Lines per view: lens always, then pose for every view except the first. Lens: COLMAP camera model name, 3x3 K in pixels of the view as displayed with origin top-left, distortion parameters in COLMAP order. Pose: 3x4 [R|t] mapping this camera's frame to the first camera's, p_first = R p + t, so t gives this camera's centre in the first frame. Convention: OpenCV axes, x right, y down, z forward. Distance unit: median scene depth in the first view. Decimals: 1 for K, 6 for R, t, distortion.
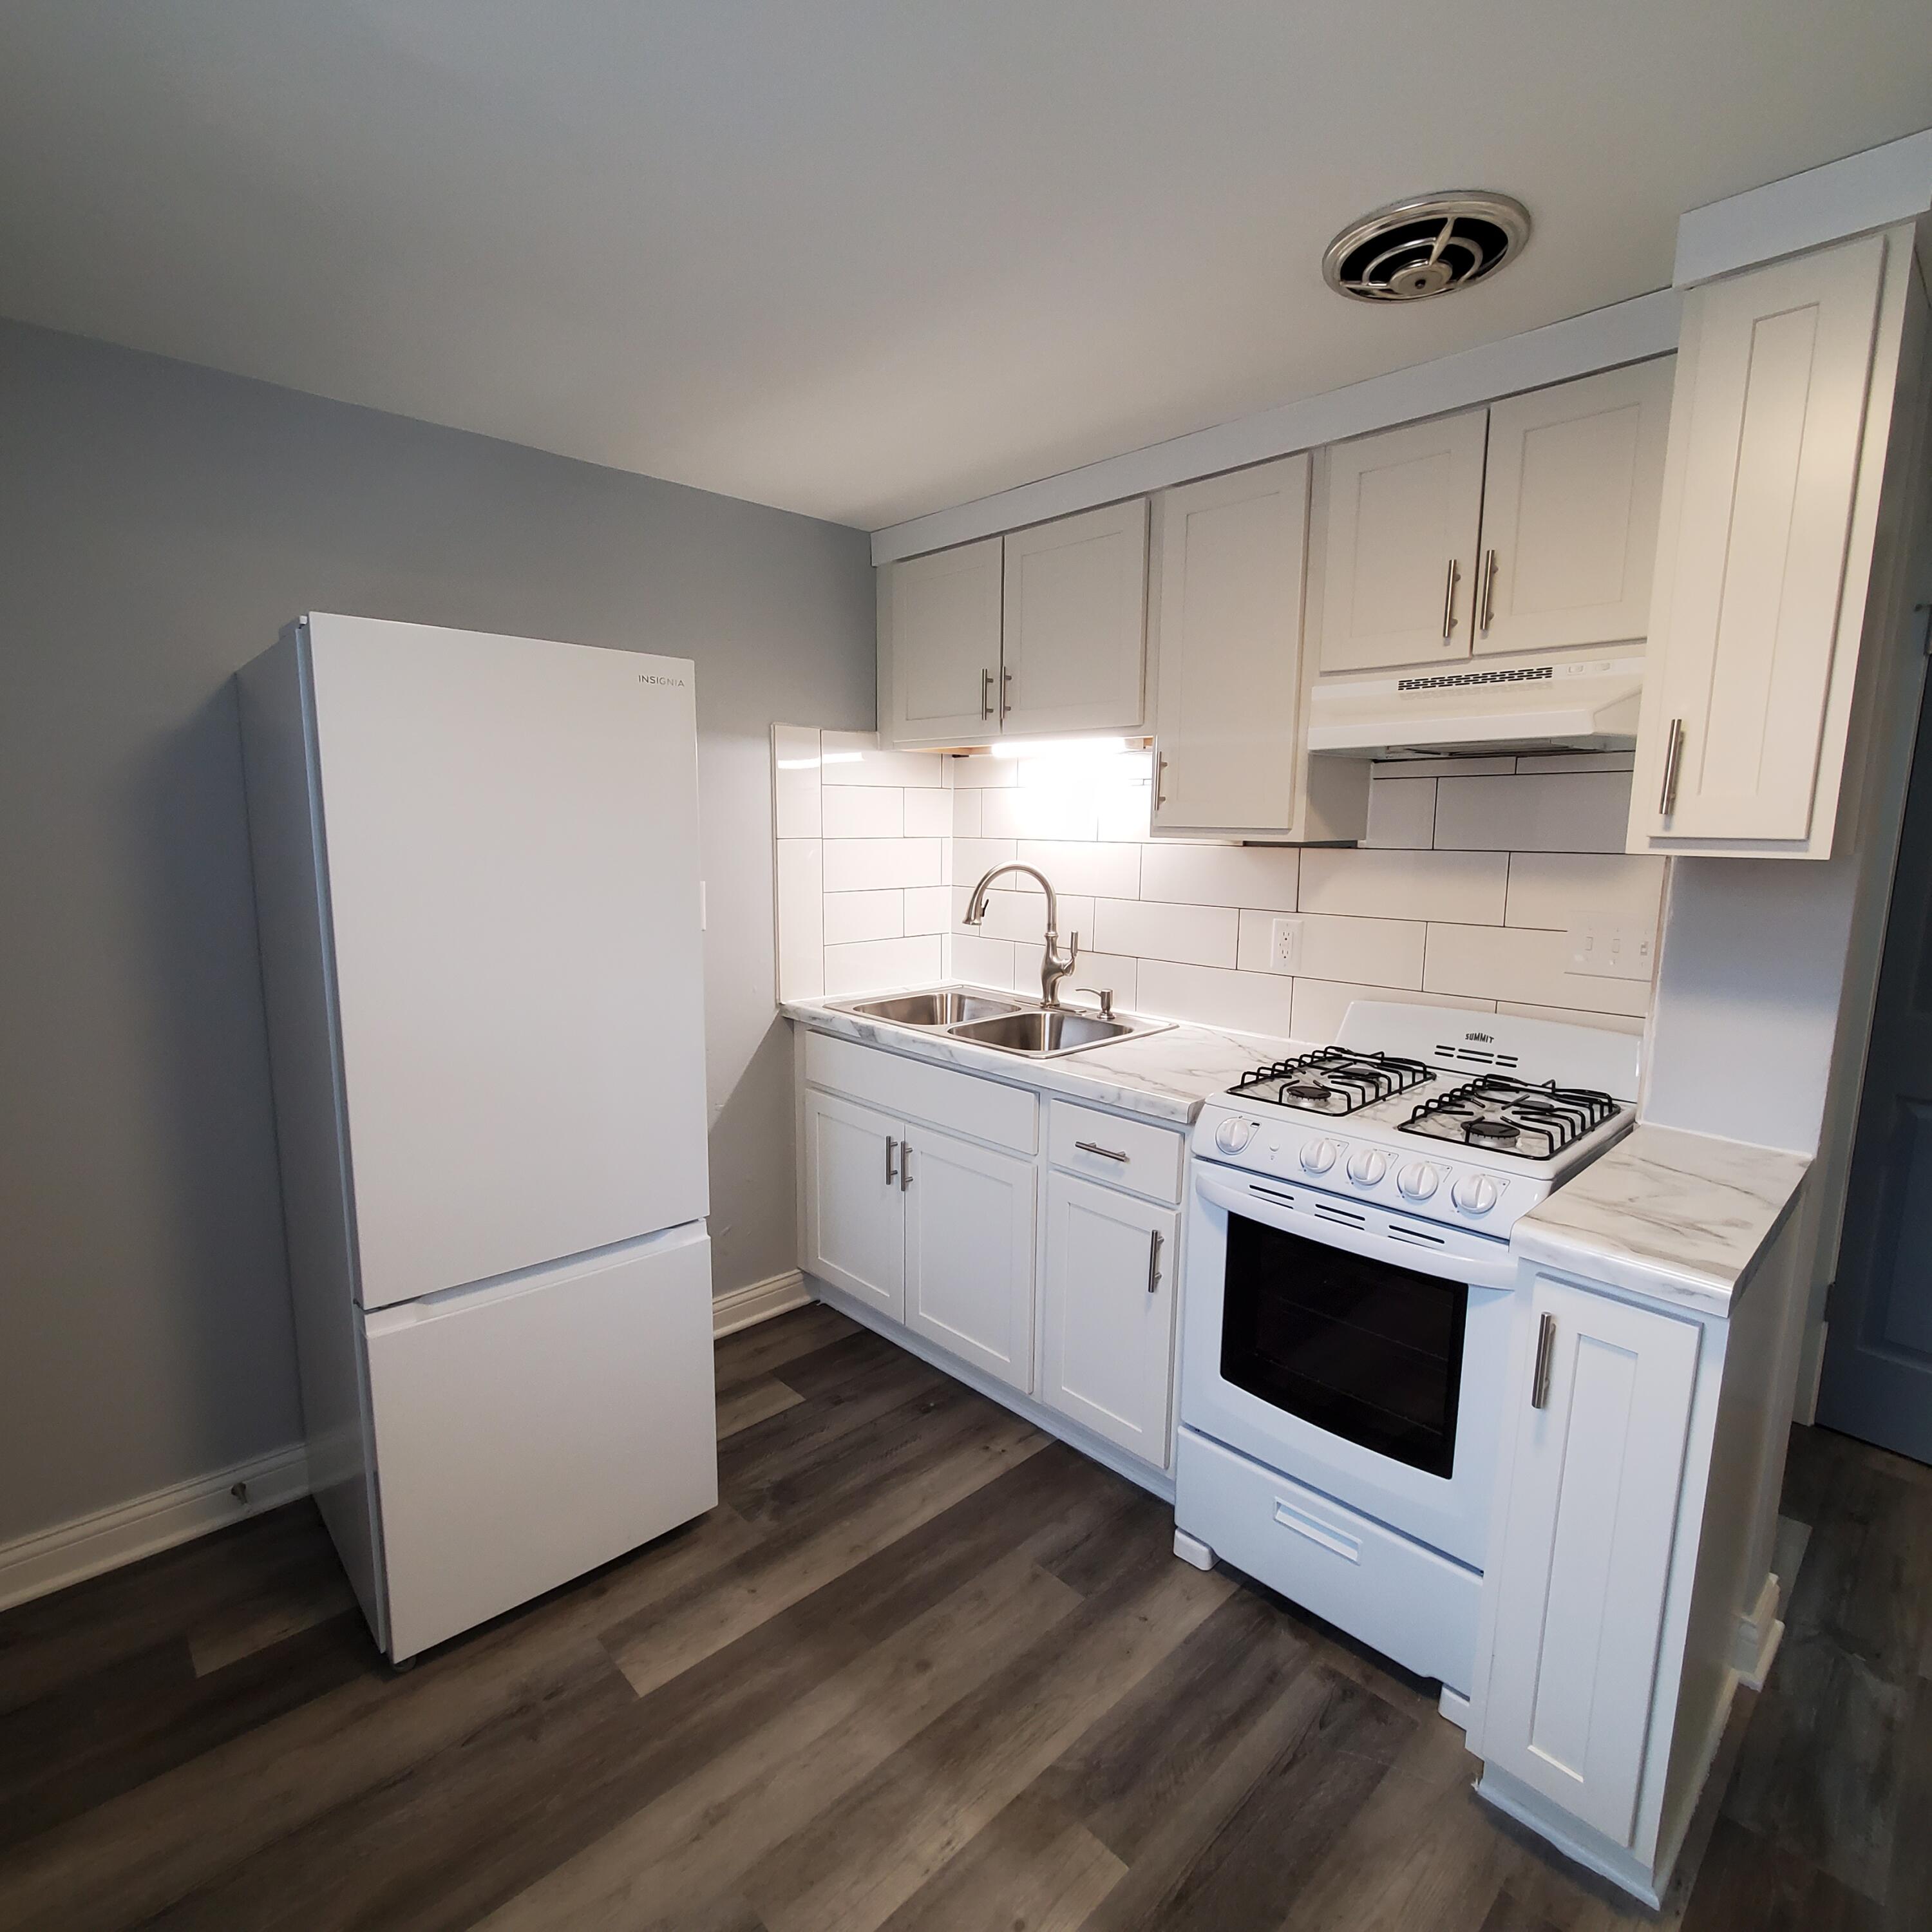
lens RADIAL K [[1015.0, 0, 973.5], [0, 1015.0, 971.8], [0, 0, 1]] dist [0.001856, -0.000035]
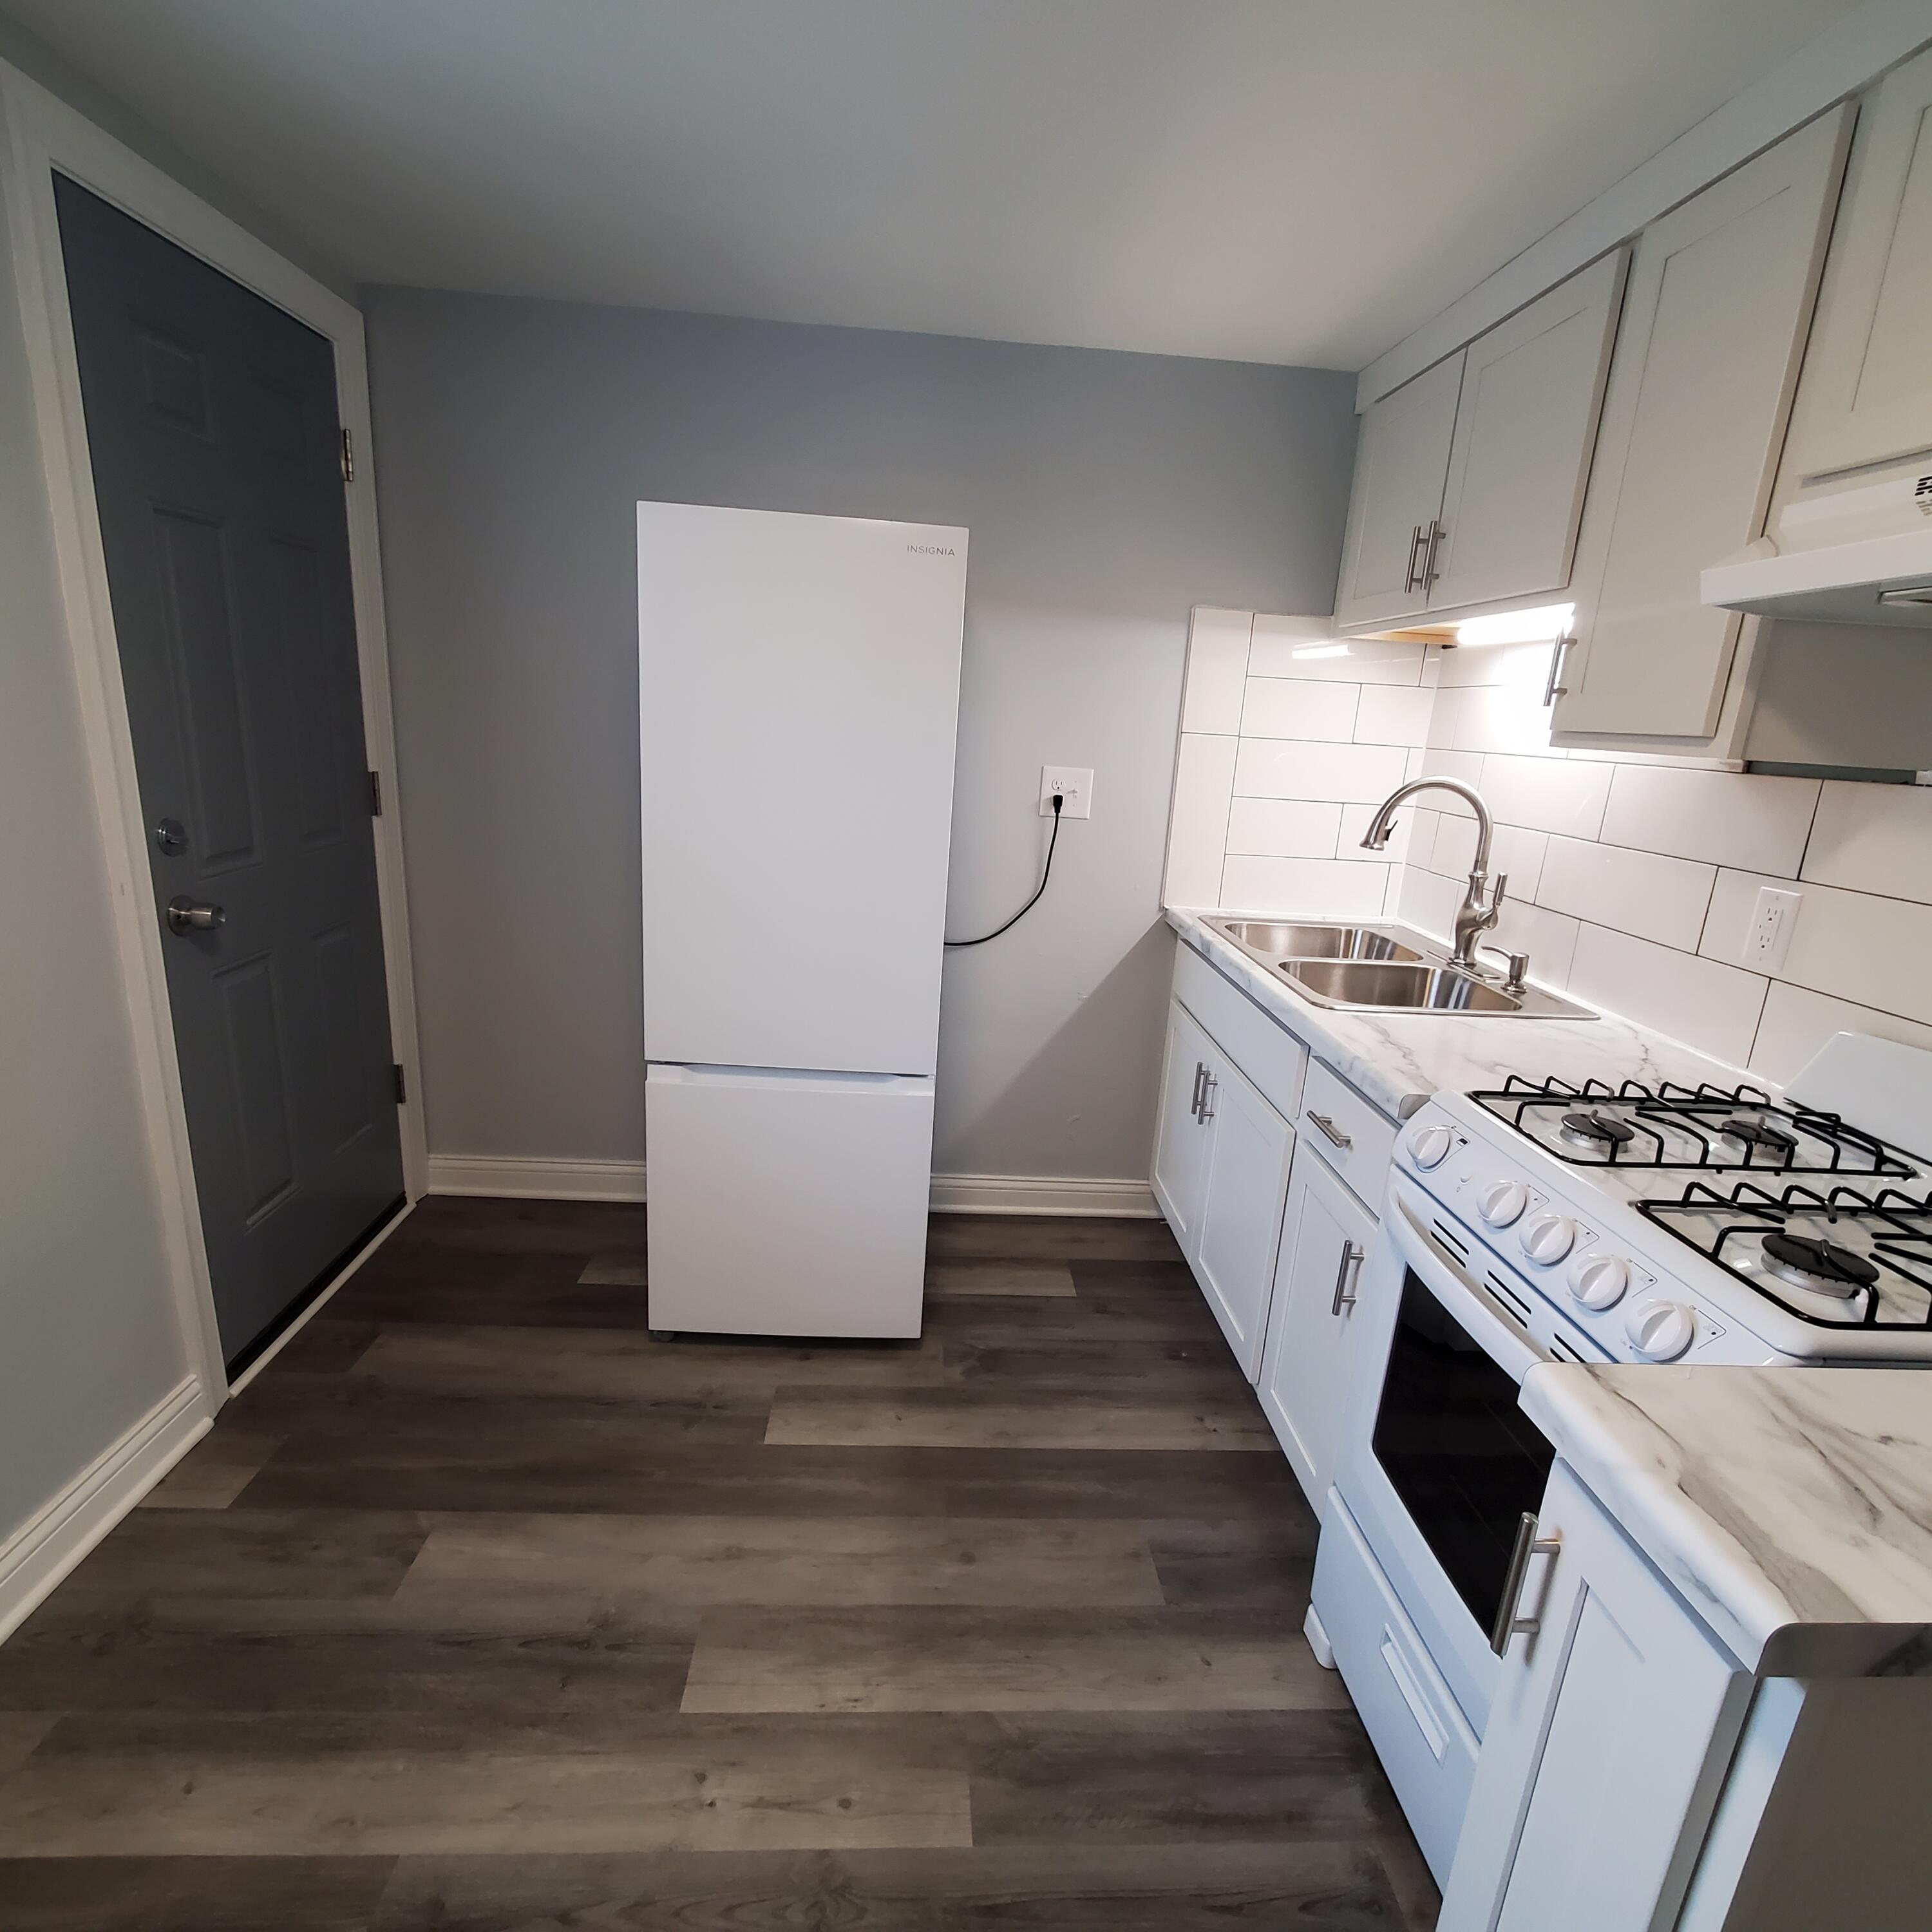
lens RADIAL K [[1012.6, 0, 973.5], [0, 1012.6, 969.6], [0, 0, 1]] dist [0.004840, -0.001898]
pose [[0.760483, 0.196529, -0.618904, 0.413711], [-0.150722, 0.980494, 0.126150, -0.006872], [0.631624, -0.002653, 0.775270, 0.214351]]
